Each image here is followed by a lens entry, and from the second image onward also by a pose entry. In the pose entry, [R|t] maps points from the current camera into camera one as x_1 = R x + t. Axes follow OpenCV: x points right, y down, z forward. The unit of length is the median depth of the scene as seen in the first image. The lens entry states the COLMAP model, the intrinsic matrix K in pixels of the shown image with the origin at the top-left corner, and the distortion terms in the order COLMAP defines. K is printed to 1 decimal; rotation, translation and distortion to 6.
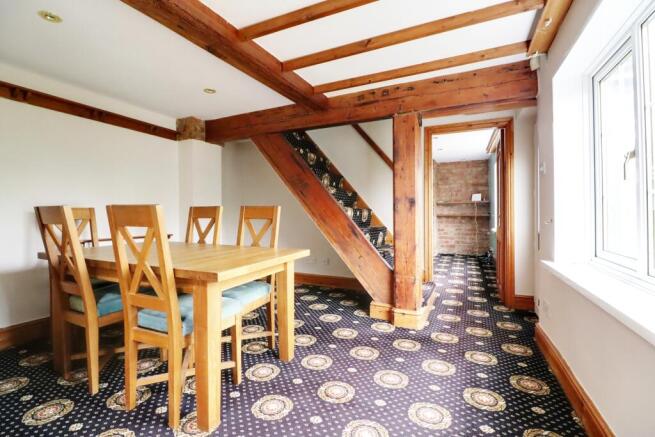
lens RADIAL K [[303.6, 0, 329.0], [0, 303.6, 212.5], [0, 0, 1]] dist [0.002321, -0.013175]
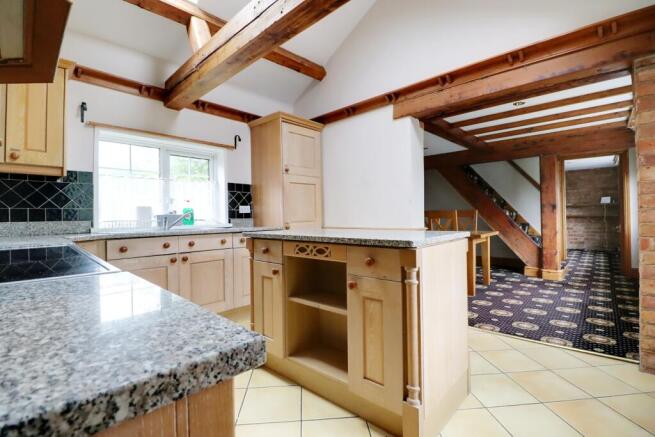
lens RADIAL K [[303.6, 0, 329.0], [0, 303.6, 212.5], [0, 0, 1]] dist [0.002321, -0.013175]
pose [[0.953042, -0.008564, -0.302719, -0.346642], [0.005308, 0.999919, -0.011577, 0.009174], [0.302793, 0.009426, 0.953010, -0.838121]]
